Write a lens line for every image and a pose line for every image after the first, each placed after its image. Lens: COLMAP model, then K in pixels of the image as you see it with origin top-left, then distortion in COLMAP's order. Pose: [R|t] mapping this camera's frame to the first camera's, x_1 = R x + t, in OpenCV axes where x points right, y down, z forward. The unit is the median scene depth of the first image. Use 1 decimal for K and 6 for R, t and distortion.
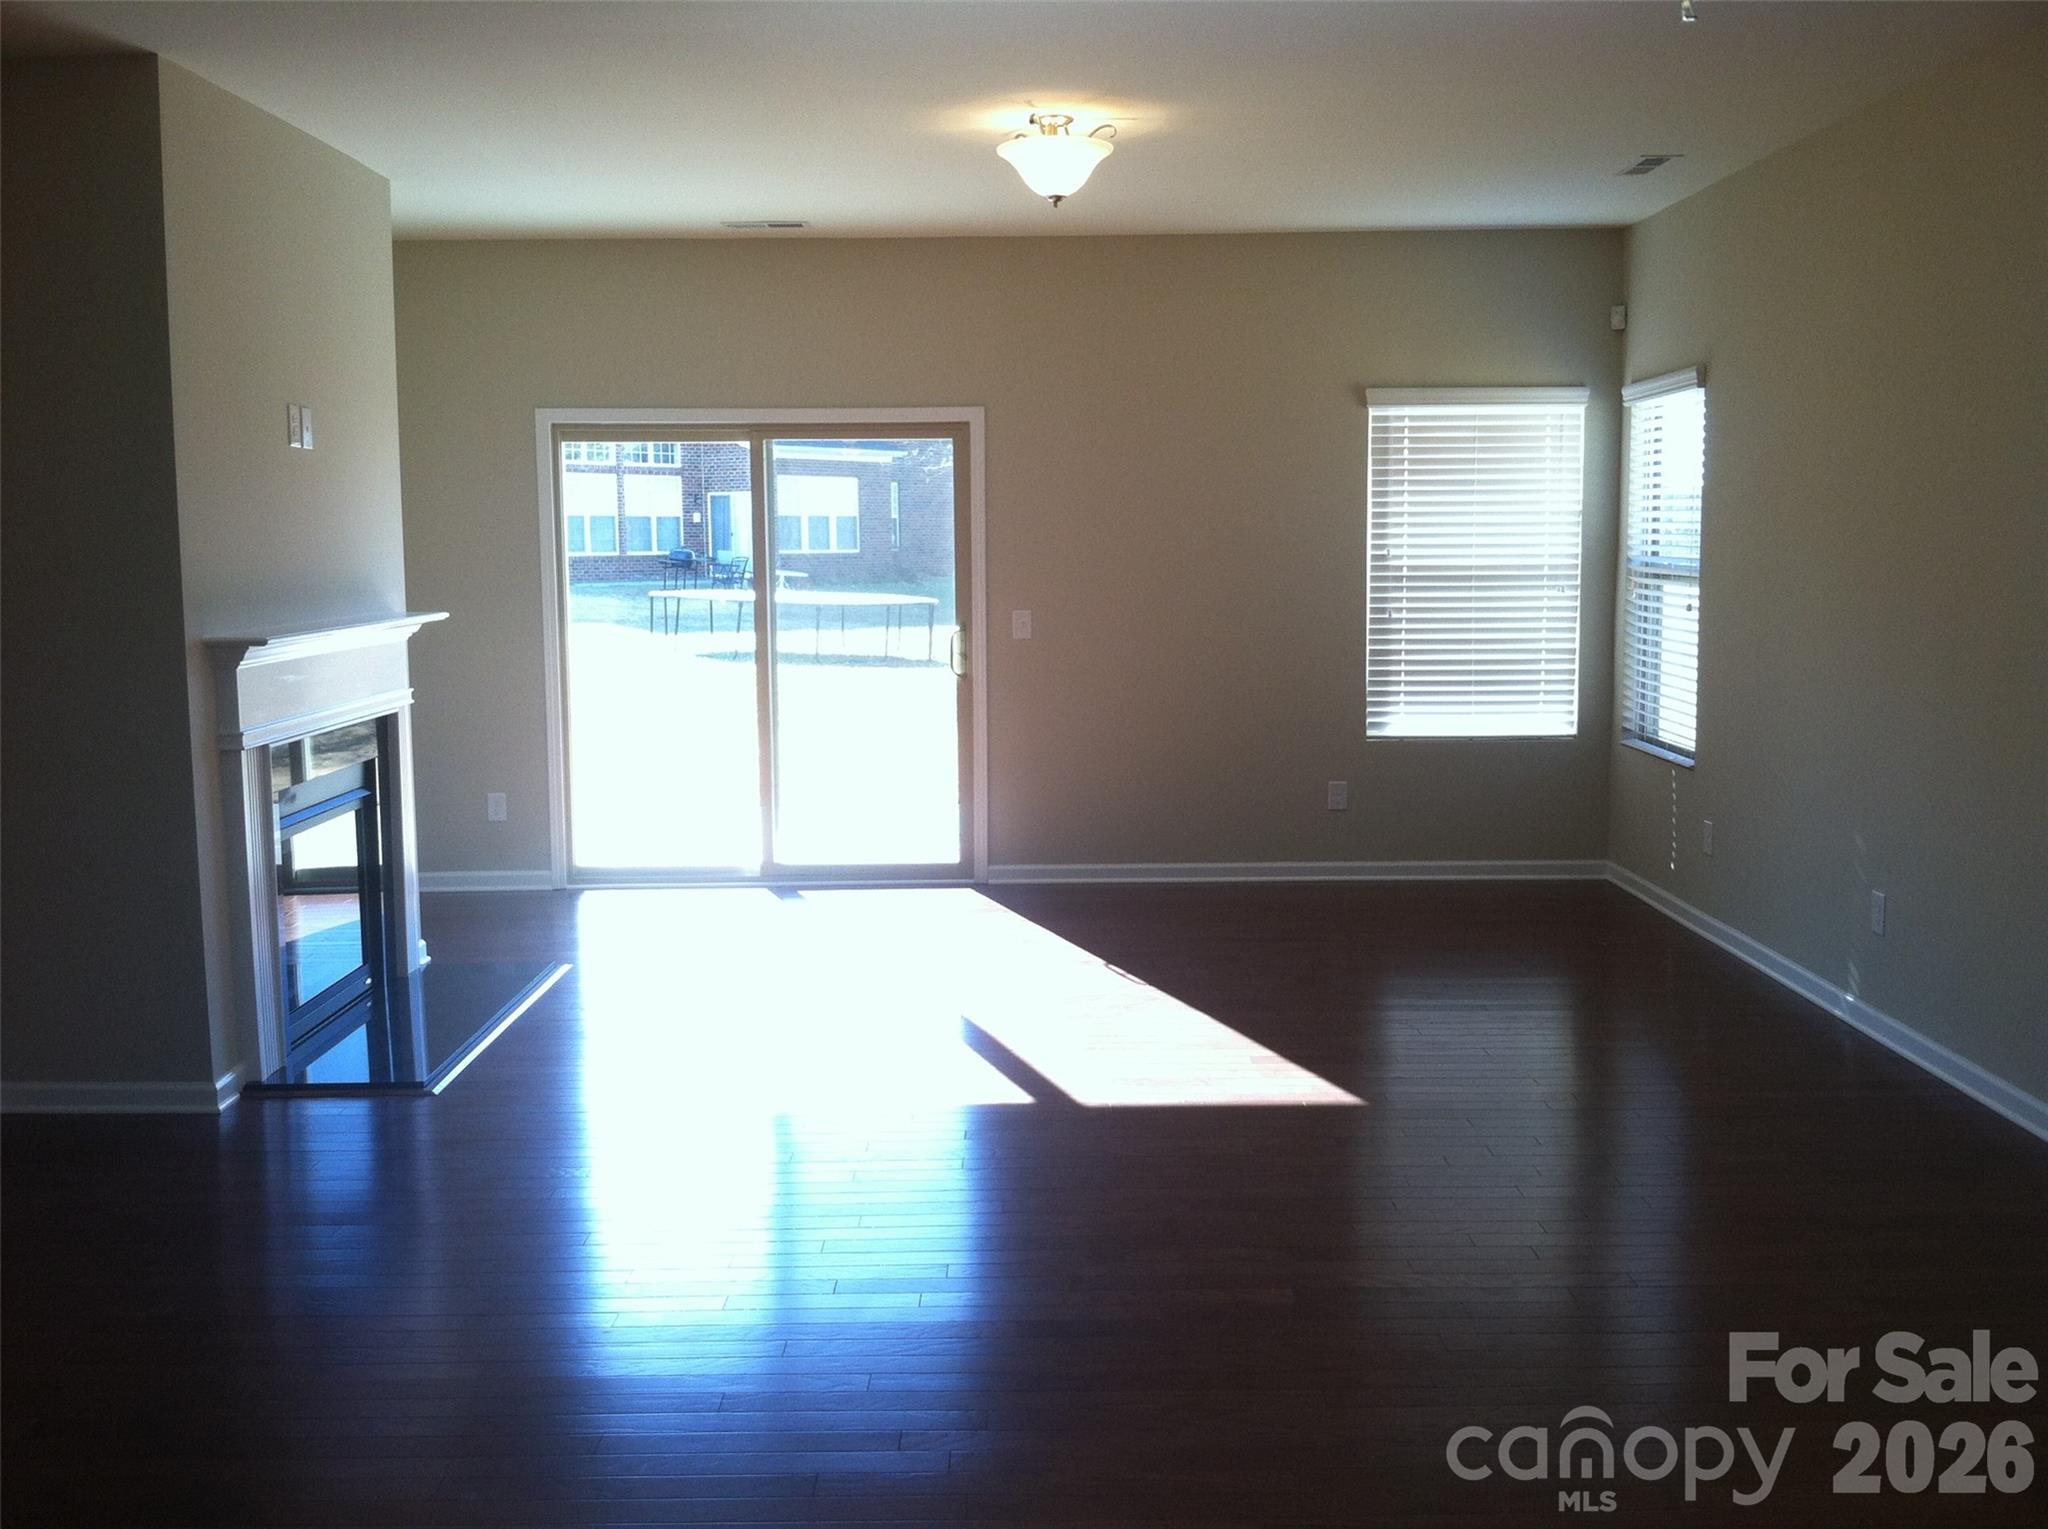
lens RADIAL K [[1950.9, 0, 1024.1], [0, 1950.9, 753.7], [0, 0, 1]] dist [0.109868, -0.375855]
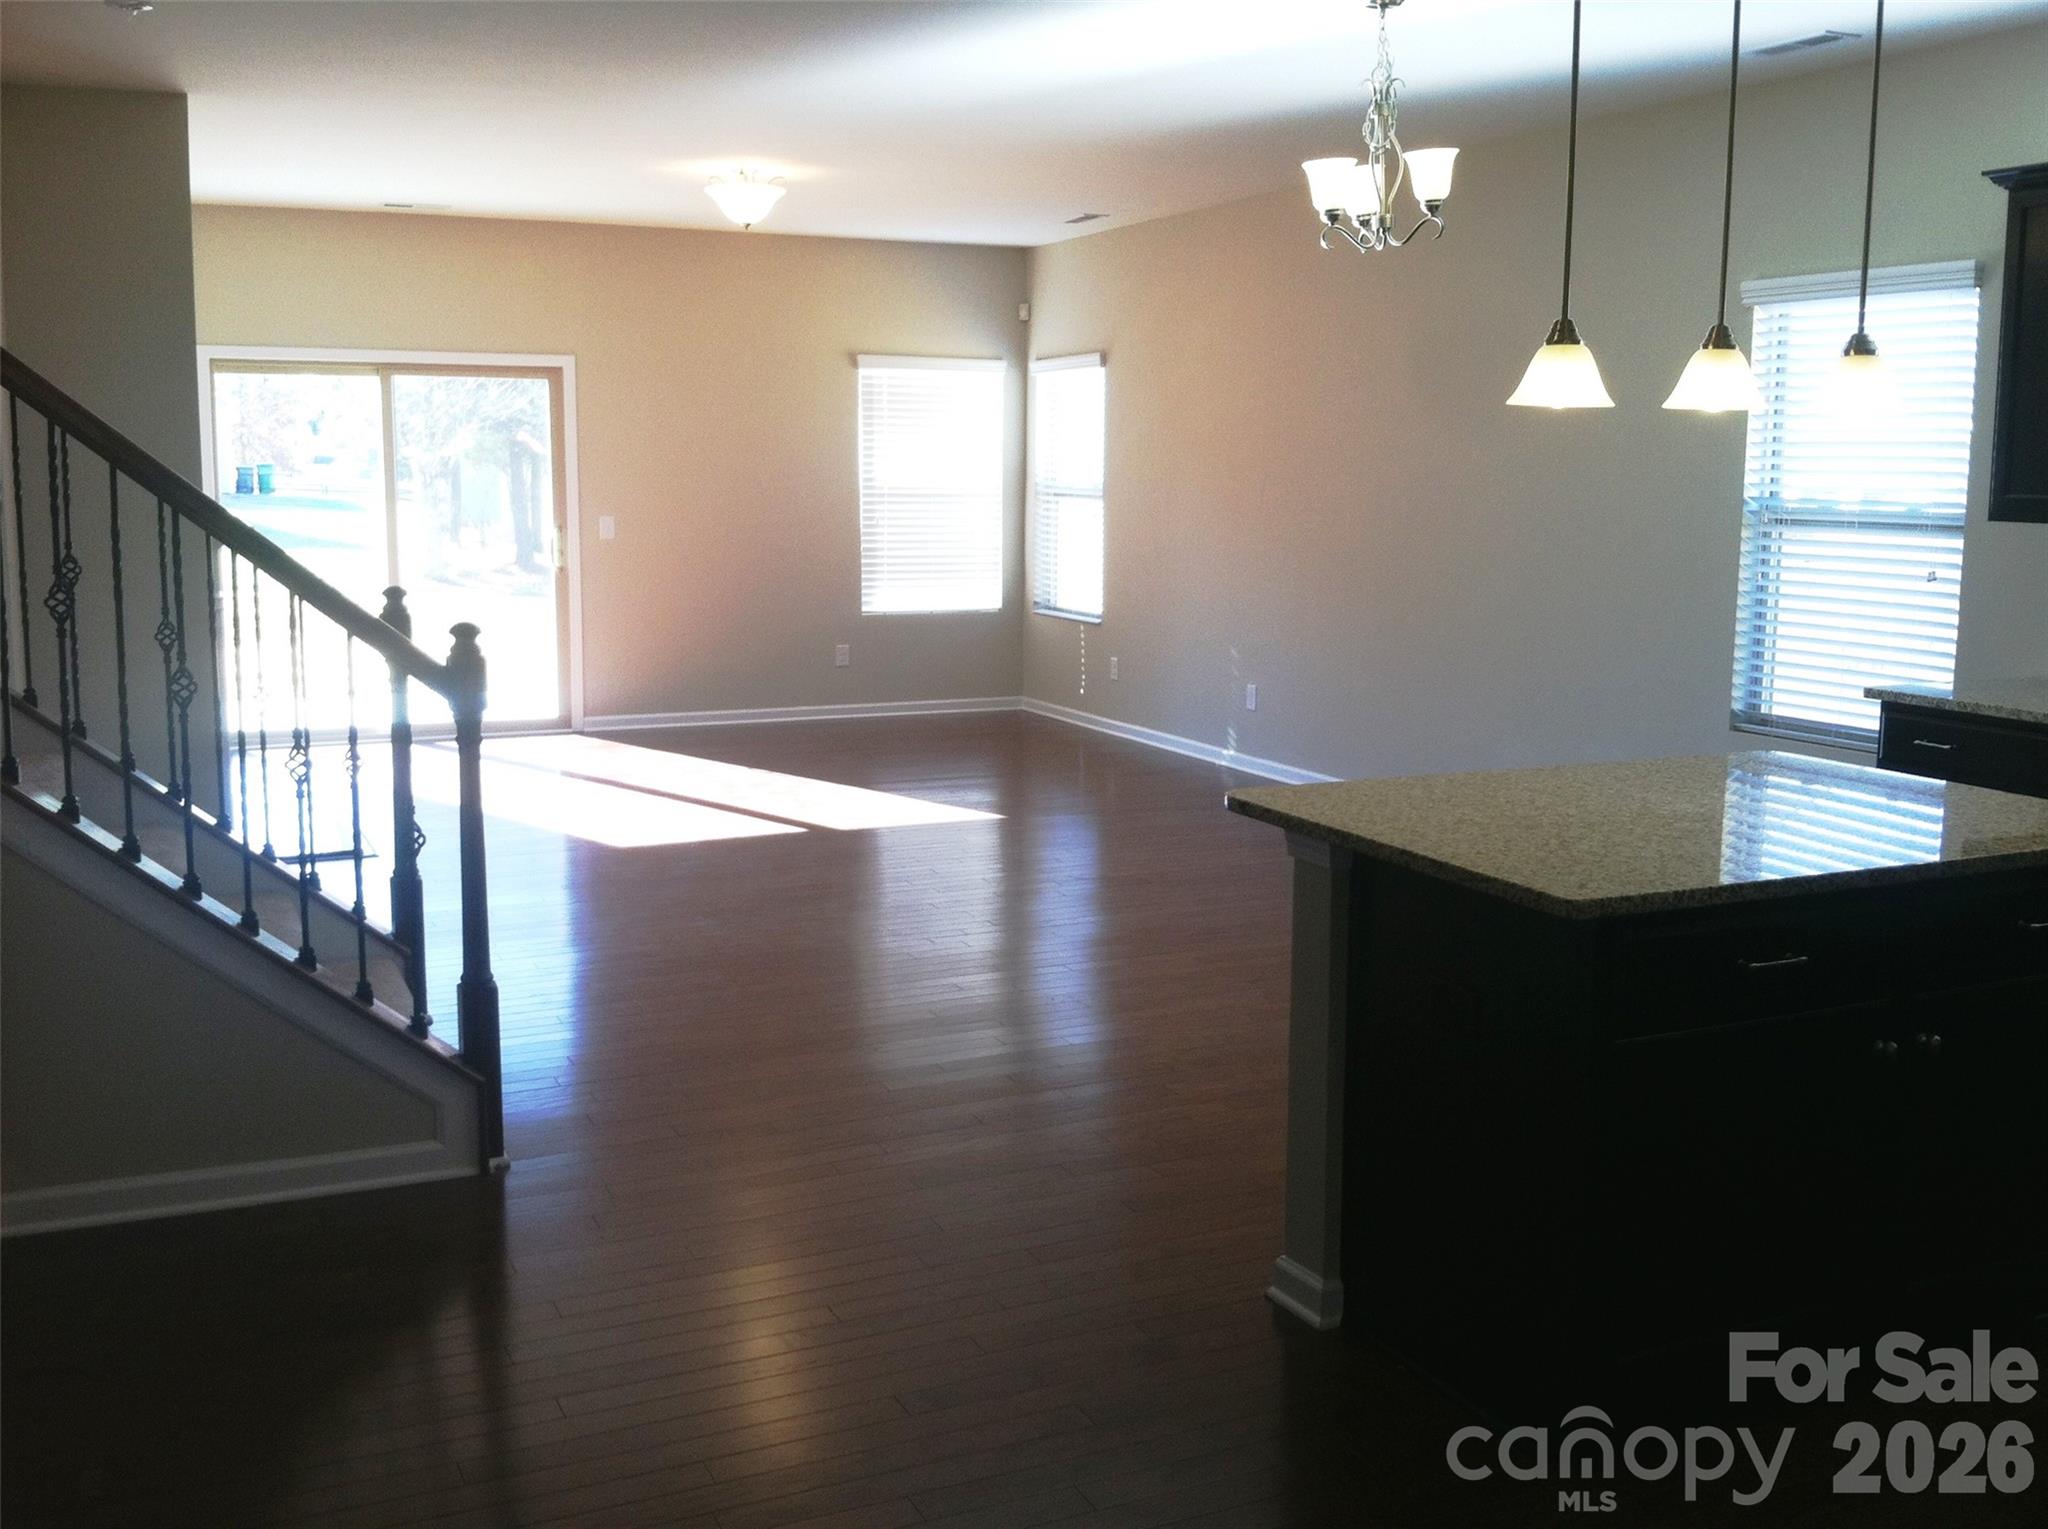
lens RADIAL K [[1950.9, 0, 1024.1], [0, 1950.9, 753.7], [0, 0, 1]] dist [0.109868, -0.375855]
pose [[0.906120, -0.047334, 0.420365, -0.305317], [0.034183, 0.998663, 0.038768, 0.042166], [-0.421638, -0.020759, 0.906527, -0.290138]]
